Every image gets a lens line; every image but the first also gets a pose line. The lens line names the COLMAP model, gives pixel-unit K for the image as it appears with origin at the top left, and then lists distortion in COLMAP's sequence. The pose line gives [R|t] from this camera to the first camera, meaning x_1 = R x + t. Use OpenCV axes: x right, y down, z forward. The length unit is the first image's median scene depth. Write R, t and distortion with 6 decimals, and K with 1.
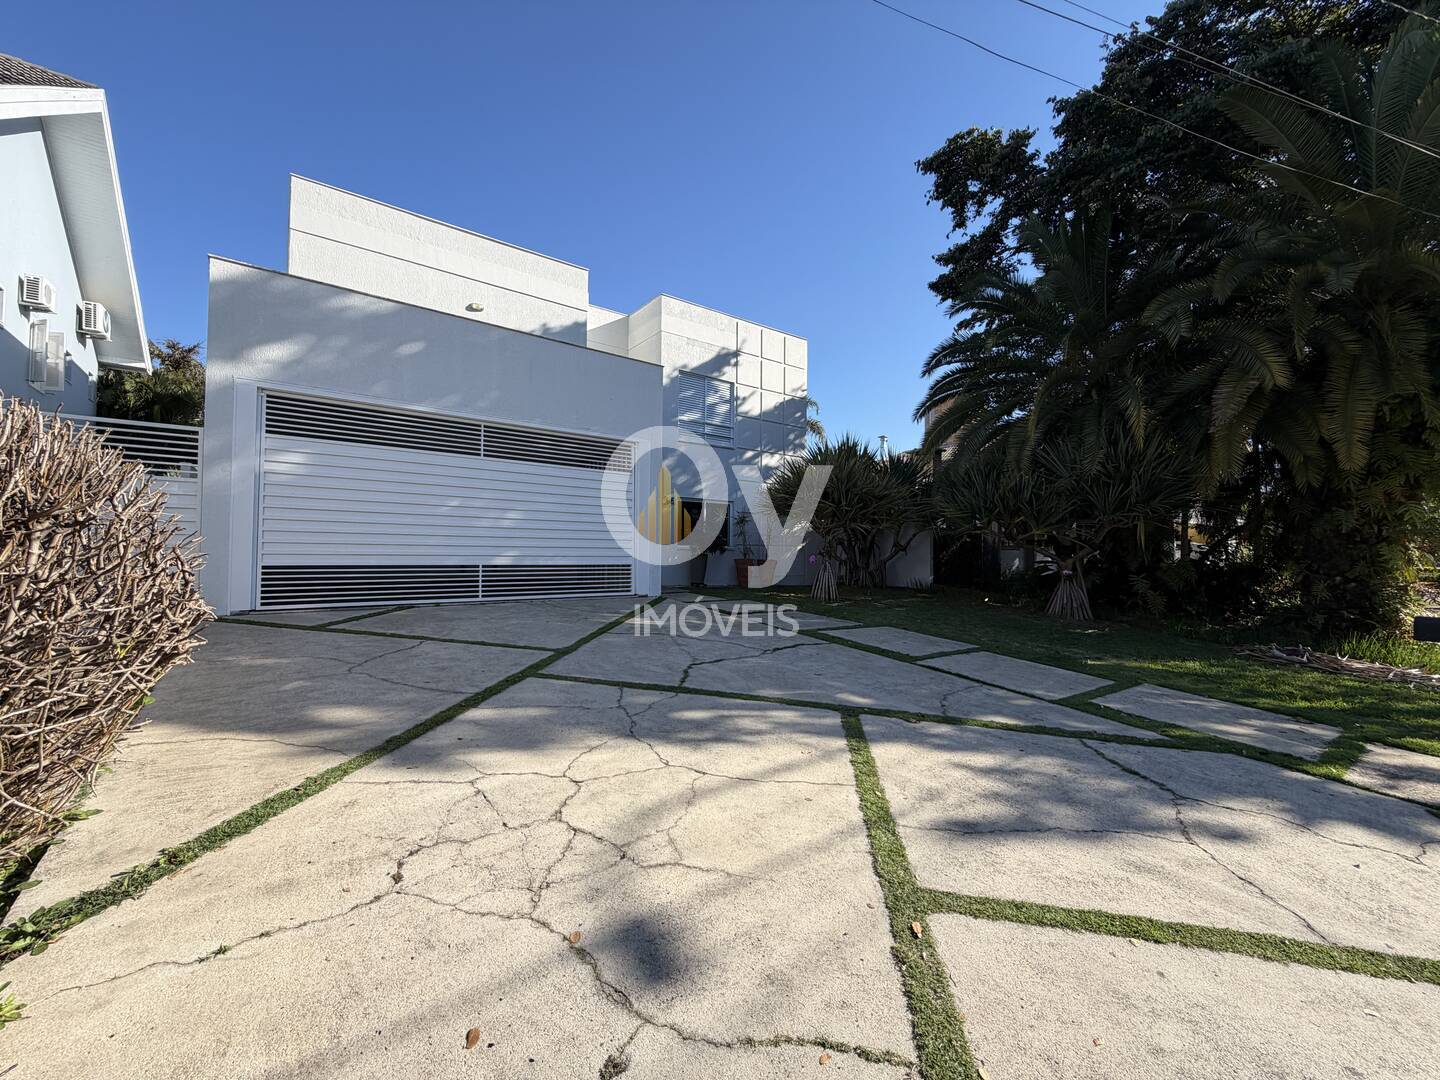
lens RADIAL K [[574.8, 0, 717.0], [0, 574.8, 536.8], [0, 0, 1]] dist [0.000525, 0.000076]
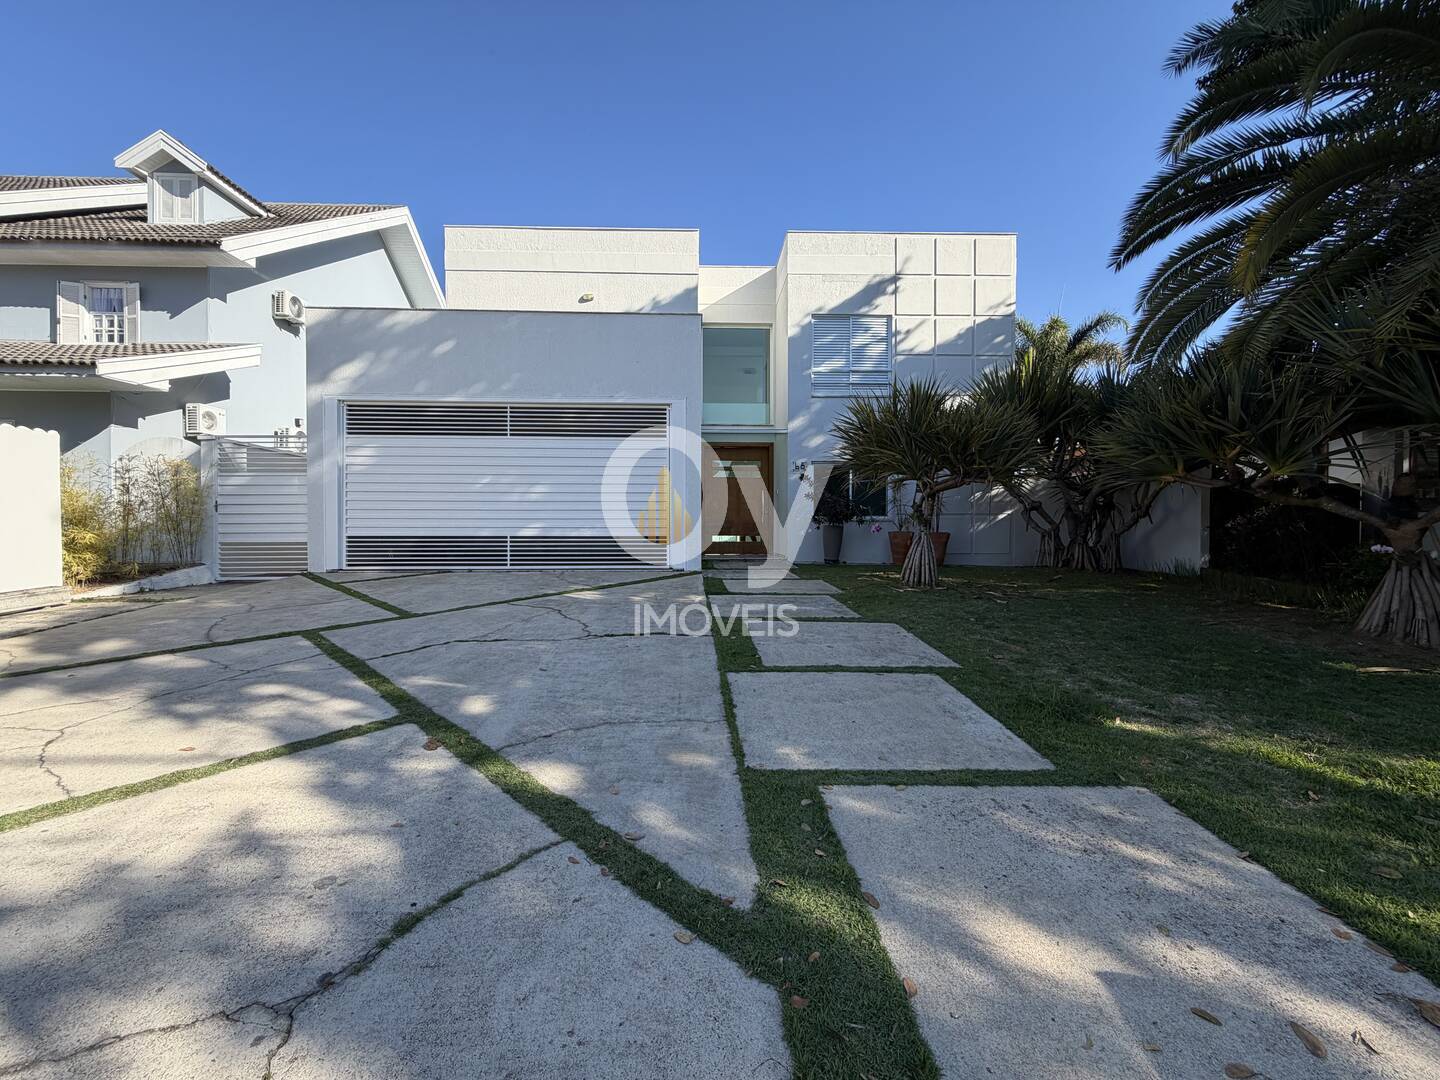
lens RADIAL K [[574.8, 0, 717.0], [0, 574.8, 536.8], [0, 0, 1]] dist [0.000525, 0.000076]
pose [[0.820931, -0.003976, -0.571013, 0.527078], [0.025259, 0.999250, 0.029356, 0.028039], [0.570468, -0.038522, 0.820416, 0.325191]]
